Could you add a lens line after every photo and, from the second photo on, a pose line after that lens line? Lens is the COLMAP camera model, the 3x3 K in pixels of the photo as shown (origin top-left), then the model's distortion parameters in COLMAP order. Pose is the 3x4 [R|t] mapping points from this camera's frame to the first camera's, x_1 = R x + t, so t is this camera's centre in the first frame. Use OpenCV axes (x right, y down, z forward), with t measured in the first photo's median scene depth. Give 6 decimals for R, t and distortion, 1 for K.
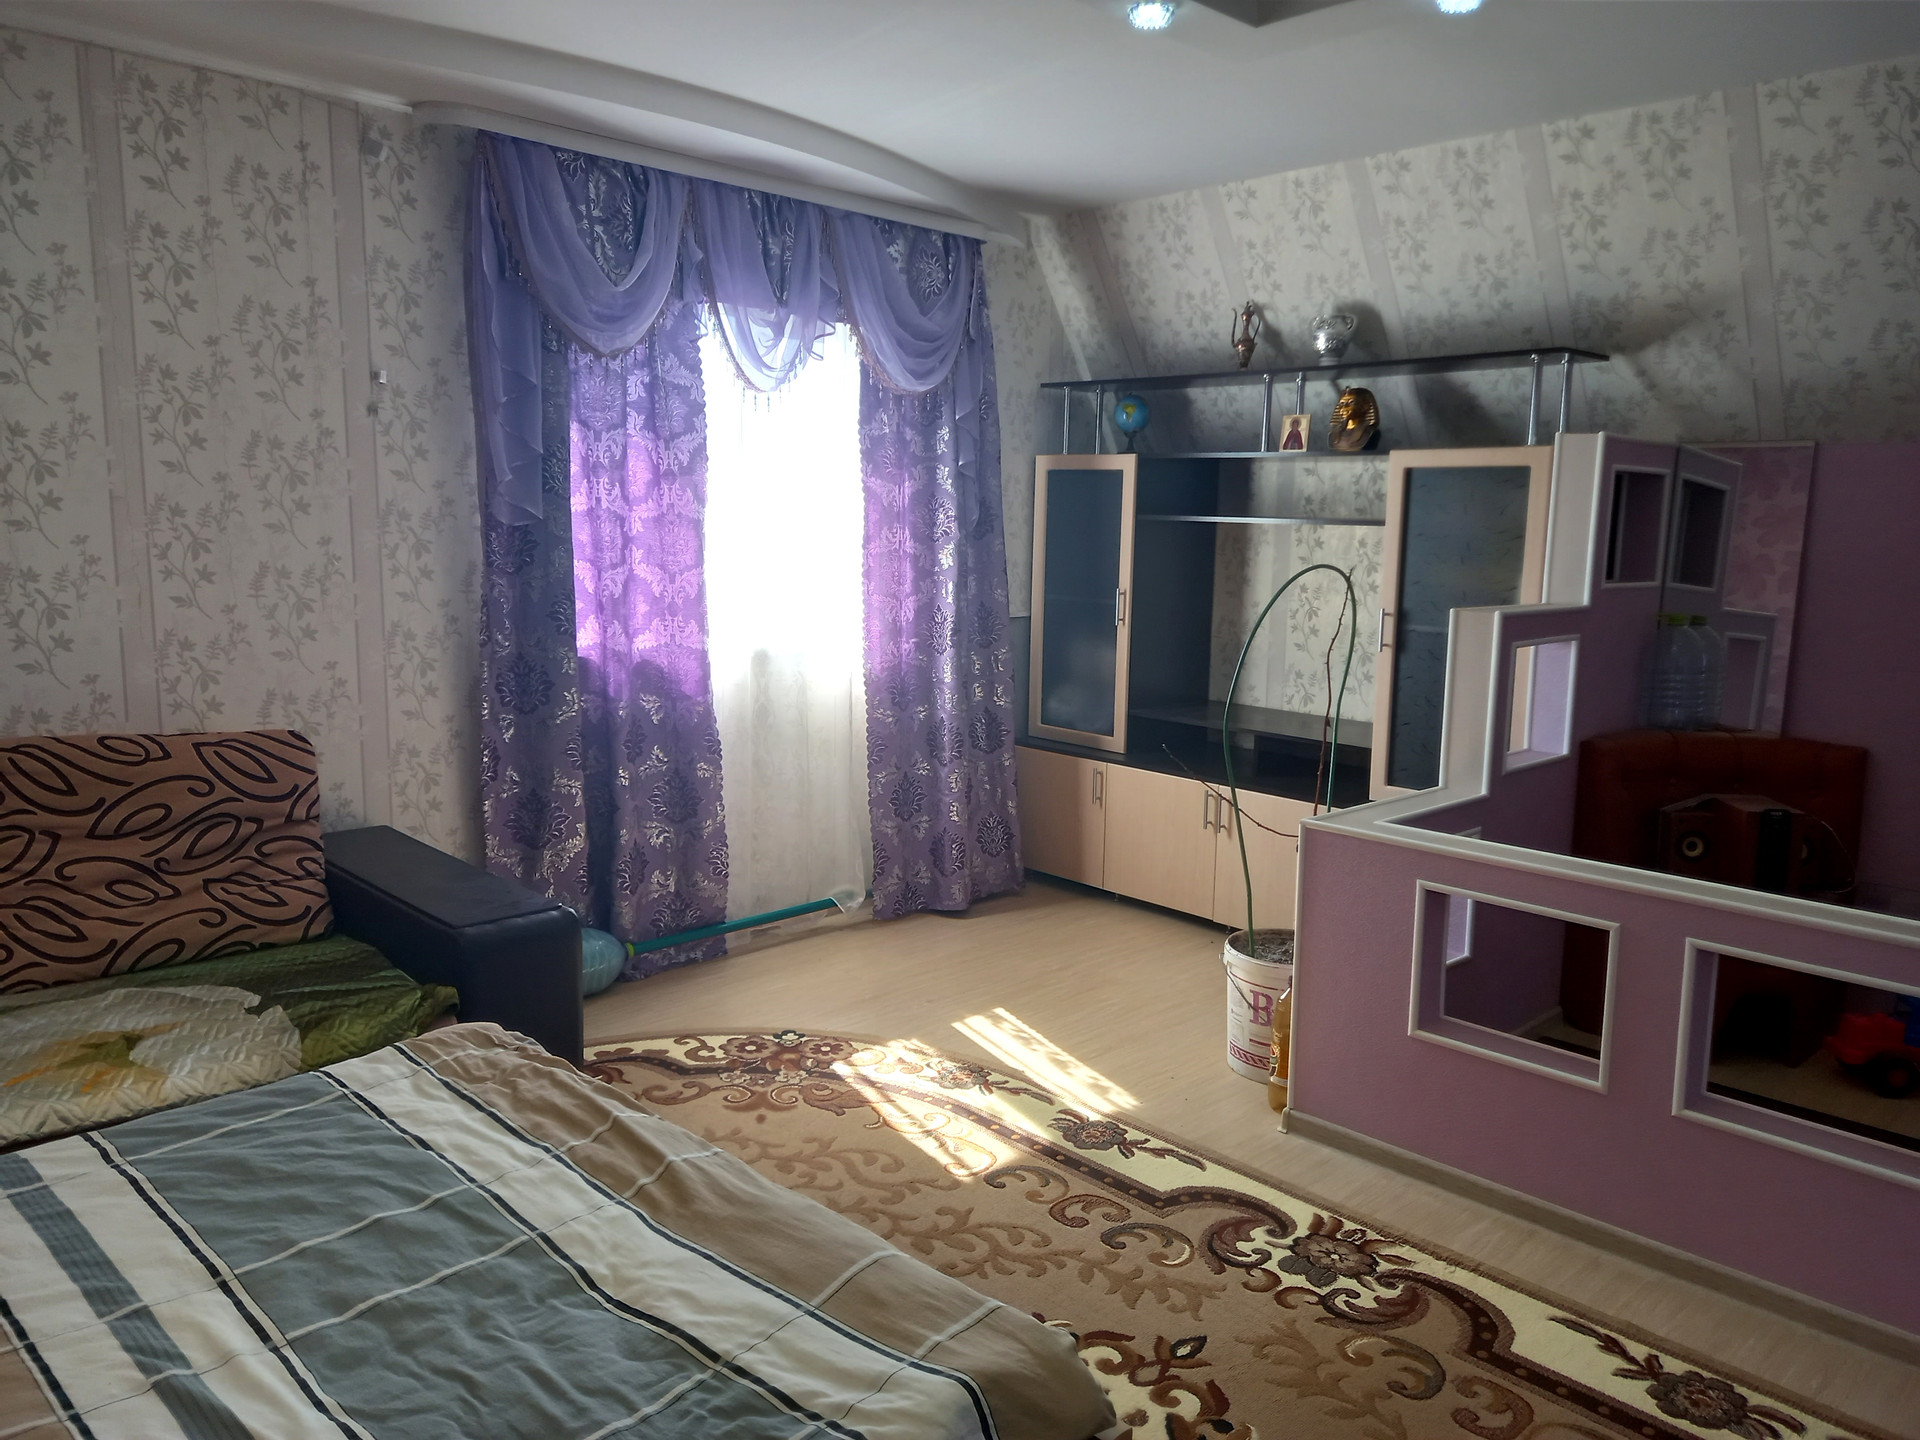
lens RADIAL K [[1411.9, 0, 968.9], [0, 1411.9, 708.9], [0, 0, 1]] dist [0.085188, -0.085535]
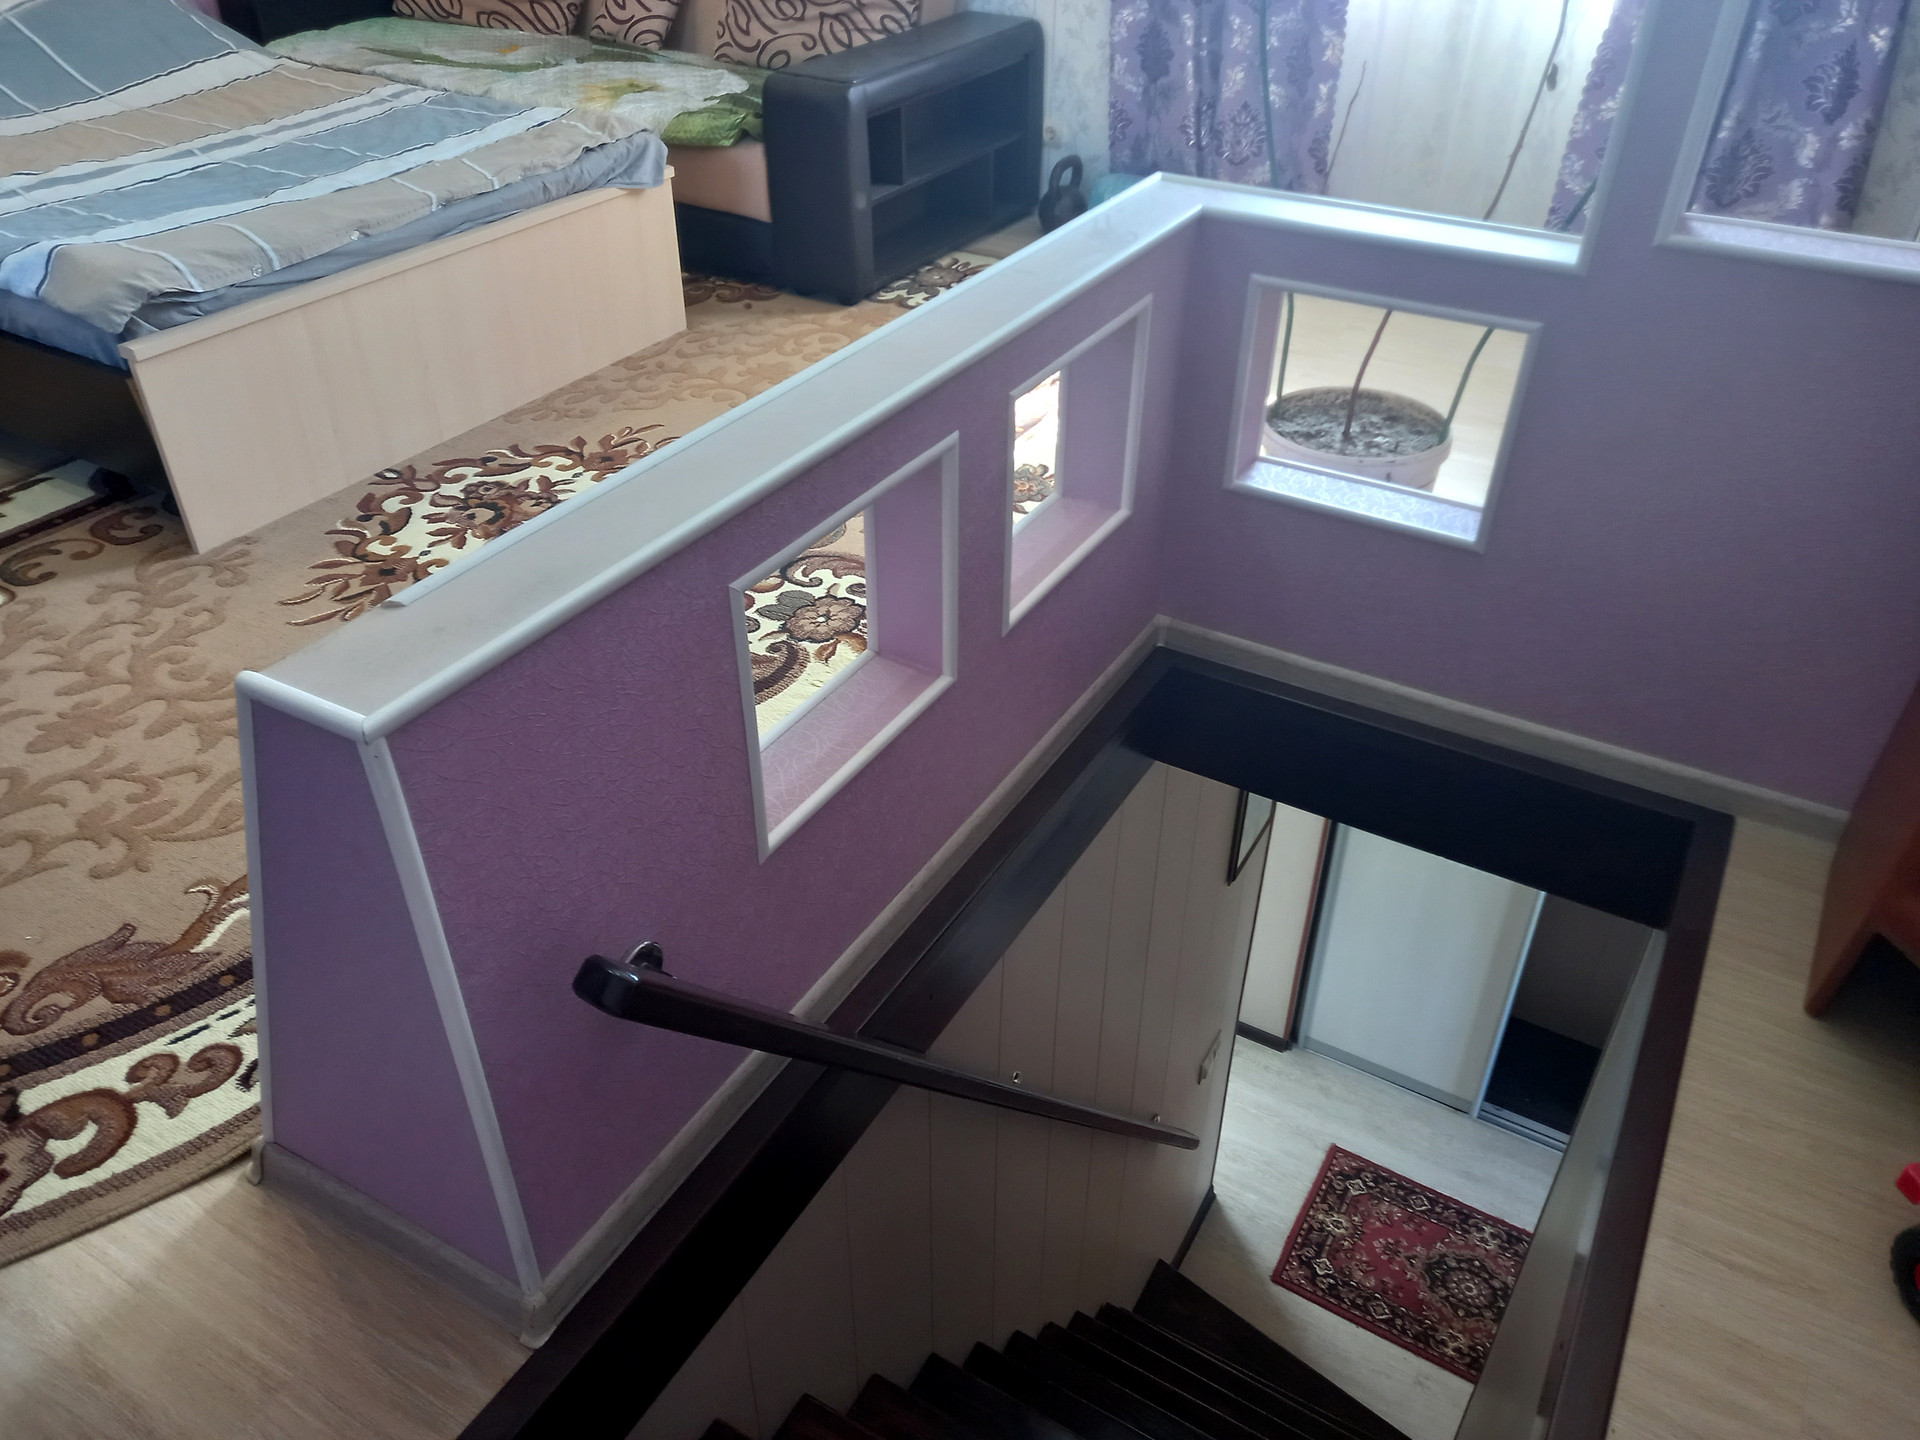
lens RADIAL K [[1411.9, 0, 968.9], [0, 1411.9, 708.9], [0, 0, 1]] dist [0.085188, -0.085535]
pose [[0.258368, 0.543512, -0.798649, 0.649906], [-0.136215, 0.838956, 0.526876, -0.042015], [0.956395, -0.027339, 0.290794, 0.509363]]
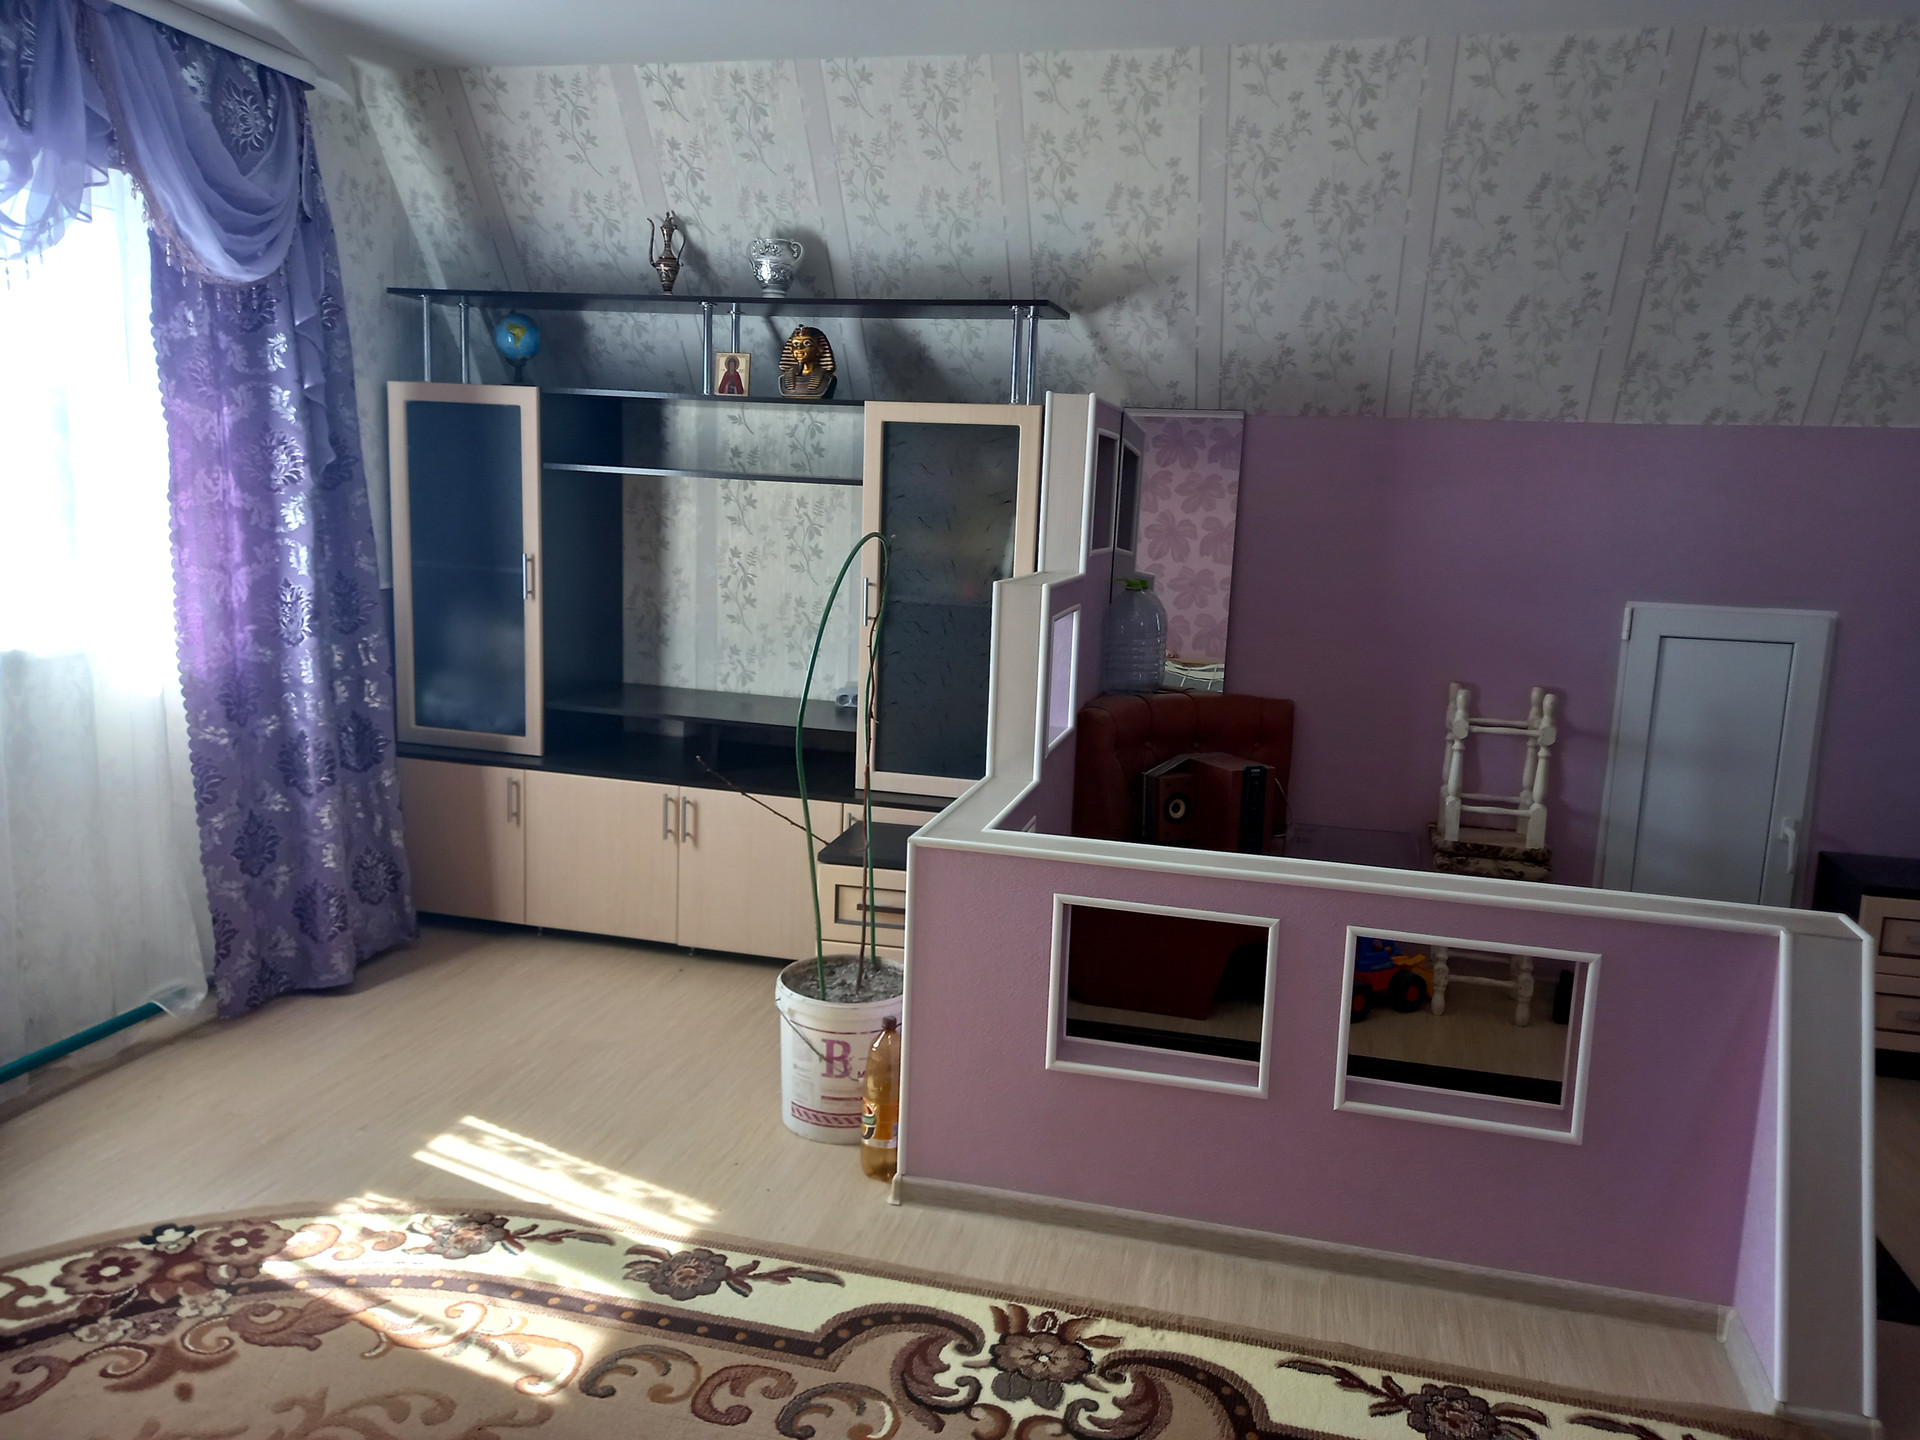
lens RADIAL K [[1411.9, 0, 968.9], [0, 1411.9, 708.9], [0, 0, 1]] dist [0.085188, -0.085535]
pose [[0.849702, -0.068128, 0.522843, -0.122074], [0.049560, 0.997547, 0.049440, -0.027244], [-0.524928, -0.016097, 0.850994, 0.192361]]
